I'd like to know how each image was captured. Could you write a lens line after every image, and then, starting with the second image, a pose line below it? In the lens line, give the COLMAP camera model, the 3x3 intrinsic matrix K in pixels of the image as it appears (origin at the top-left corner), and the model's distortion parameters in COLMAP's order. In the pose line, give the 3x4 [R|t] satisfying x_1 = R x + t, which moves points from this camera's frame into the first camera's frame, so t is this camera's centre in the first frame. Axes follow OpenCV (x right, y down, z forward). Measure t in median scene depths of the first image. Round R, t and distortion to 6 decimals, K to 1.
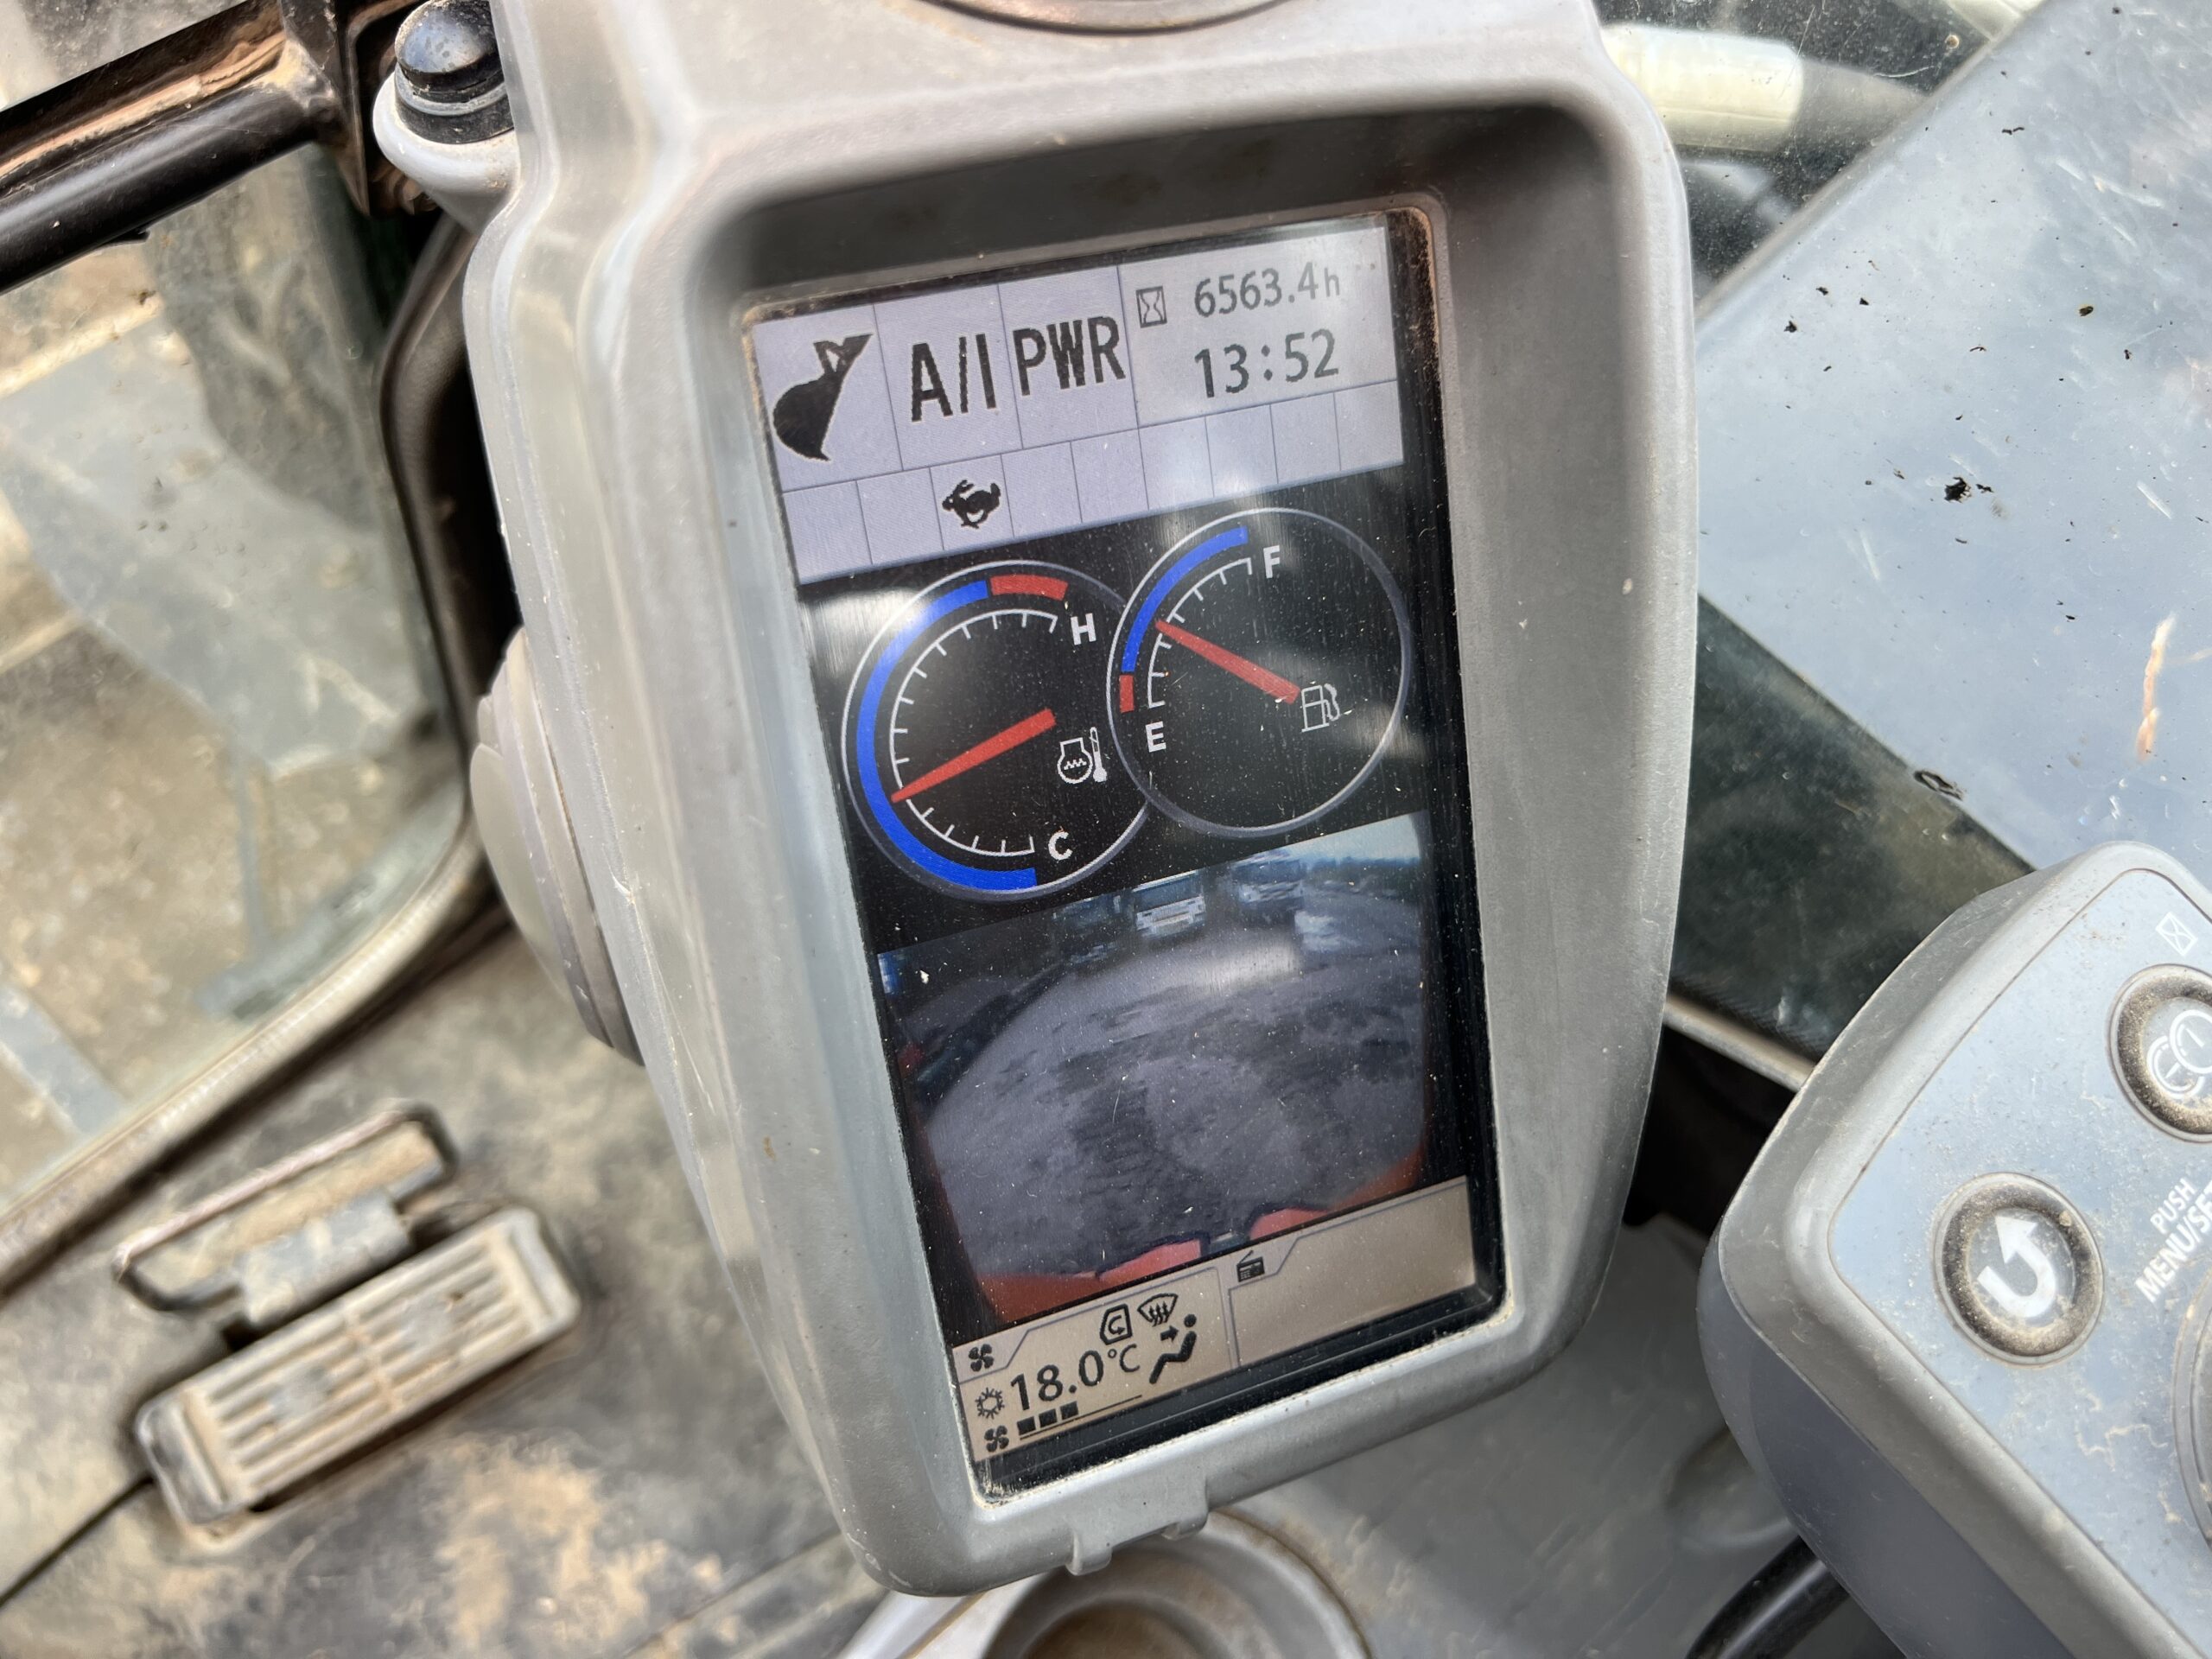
lens RADIAL K [[1658.8, 0, 1106.9], [0, 1658.8, 818.8], [0, 0, 1]] dist [0.055550, -0.067357]
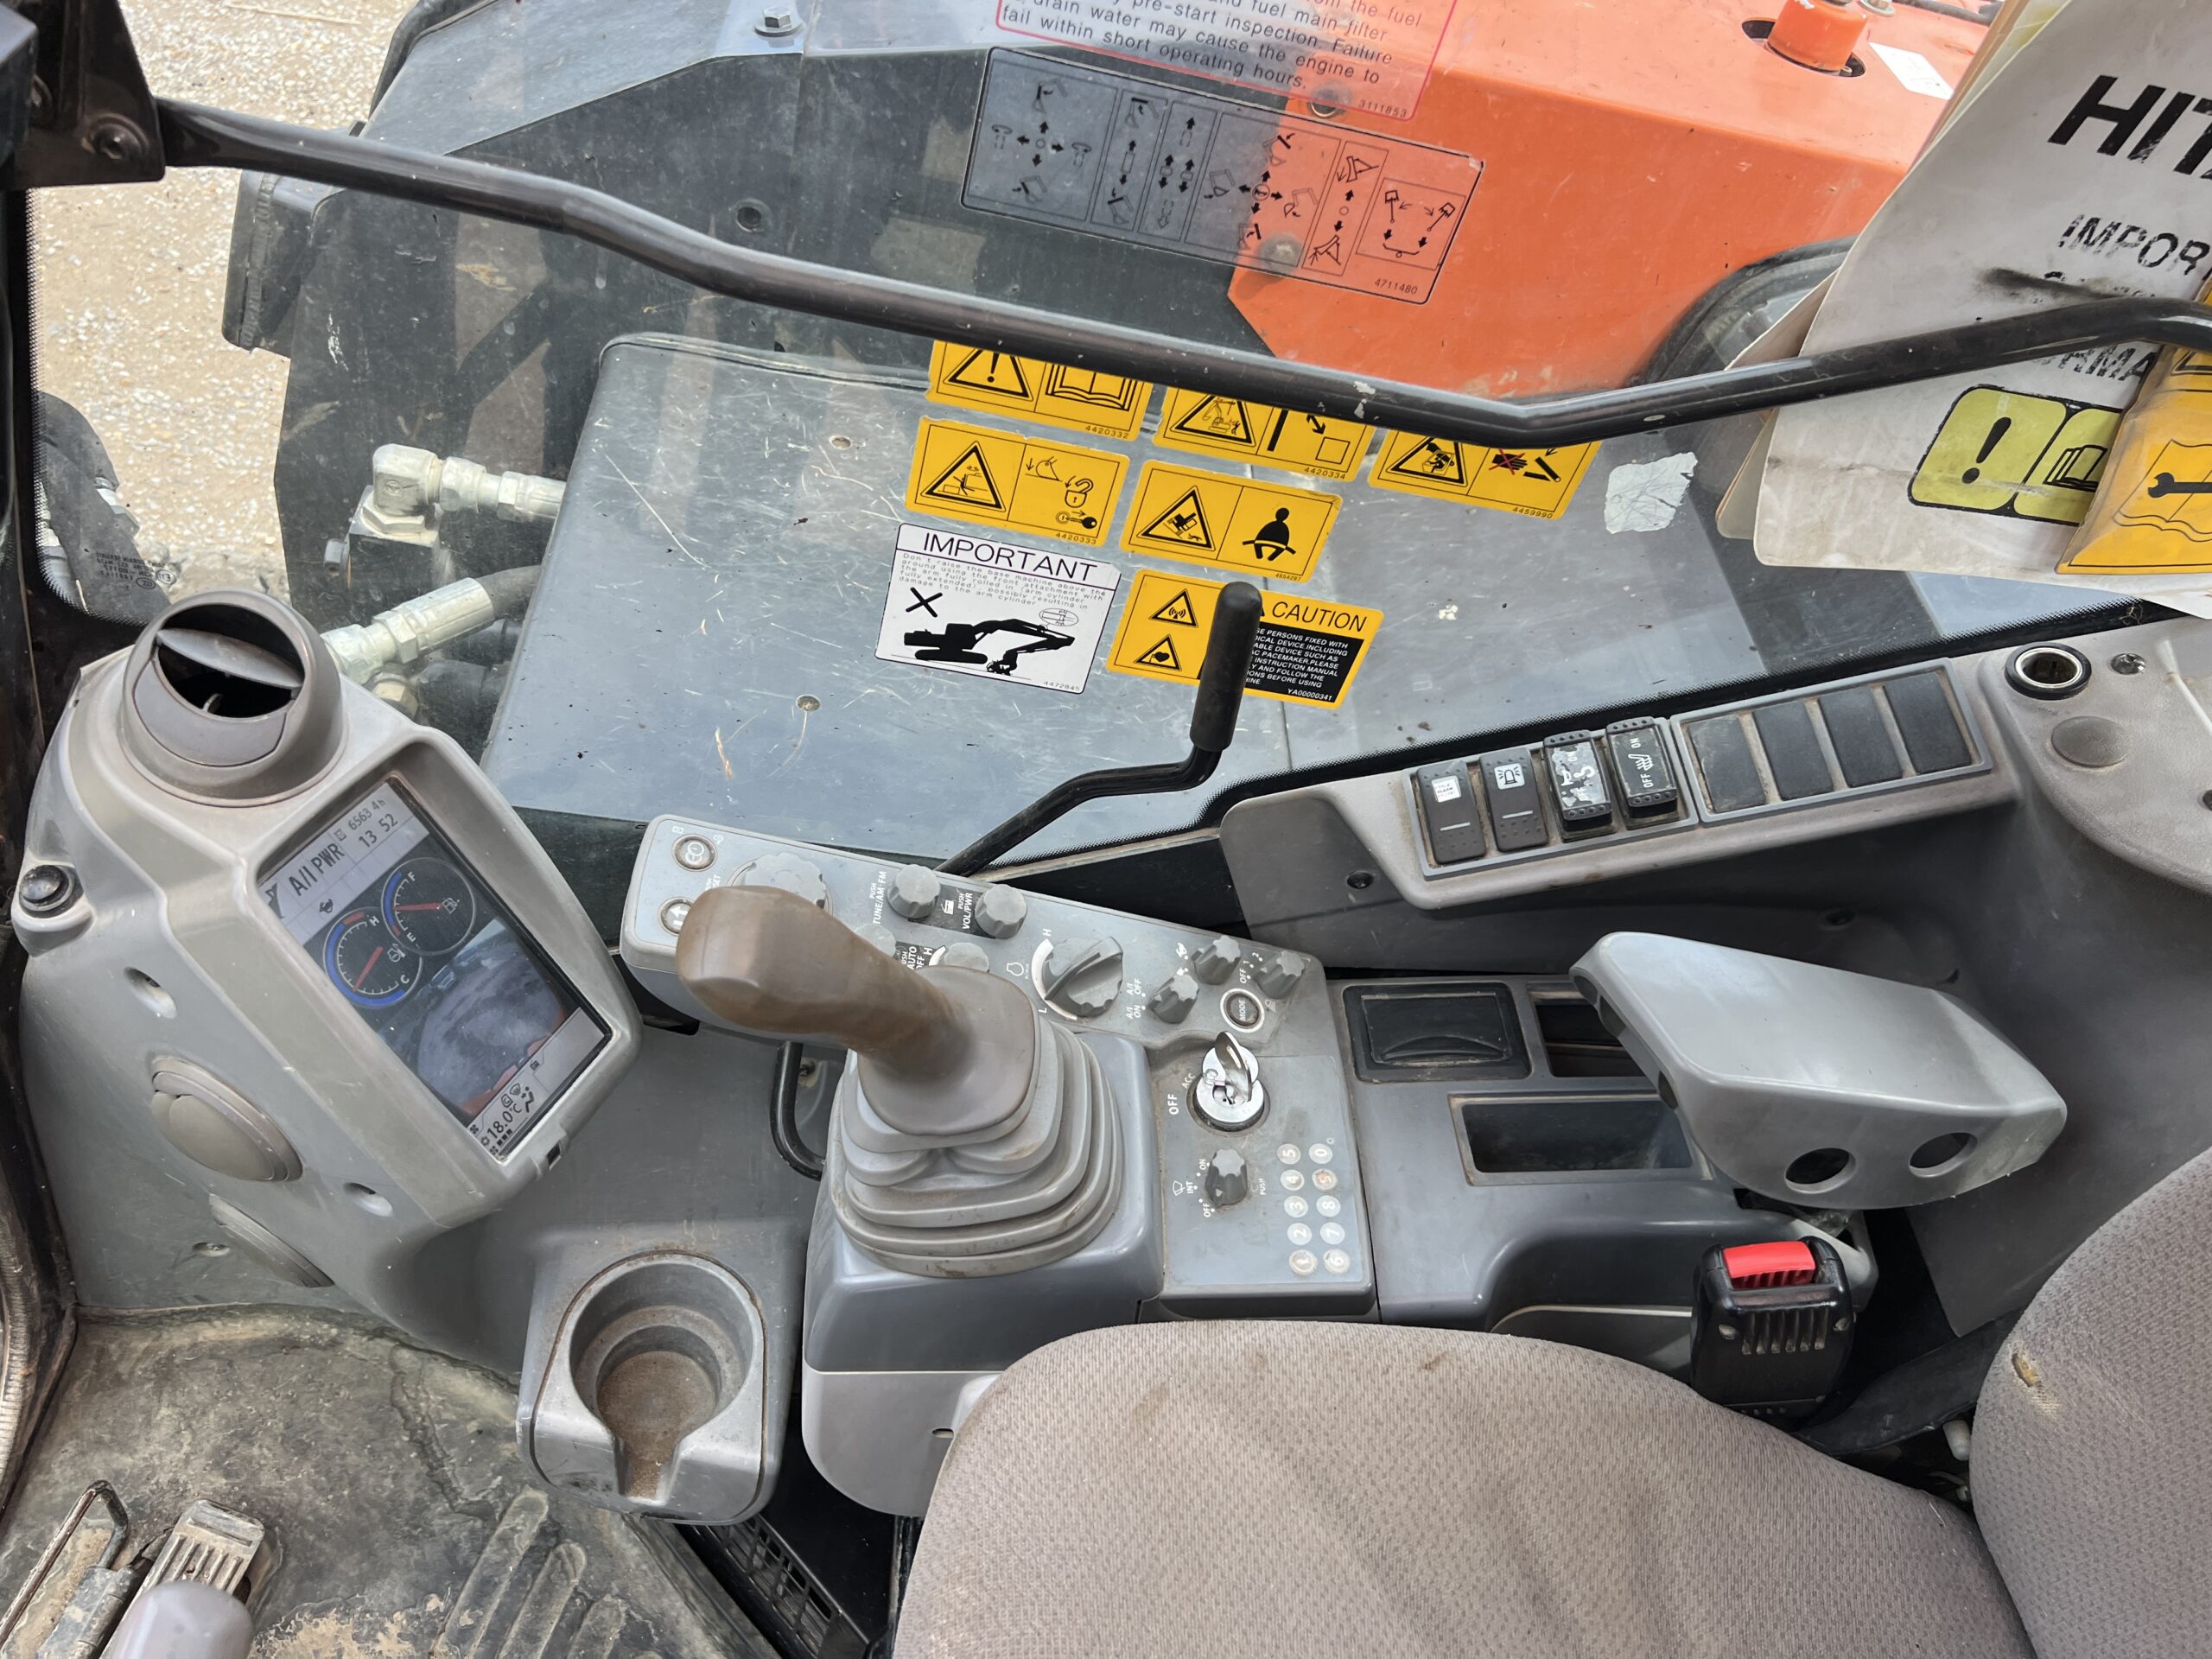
lens RADIAL K [[1658.8, 0, 1093.9], [0, 1658.8, 836.6], [0, 0, 1]] dist [0.055550, -0.067357]
pose [[0.712596, -0.521243, 0.469589, -0.409728], [0.577028, 0.816162, 0.030305, 0.420678], [-0.399057, 0.249370, 0.882365, -2.278370]]
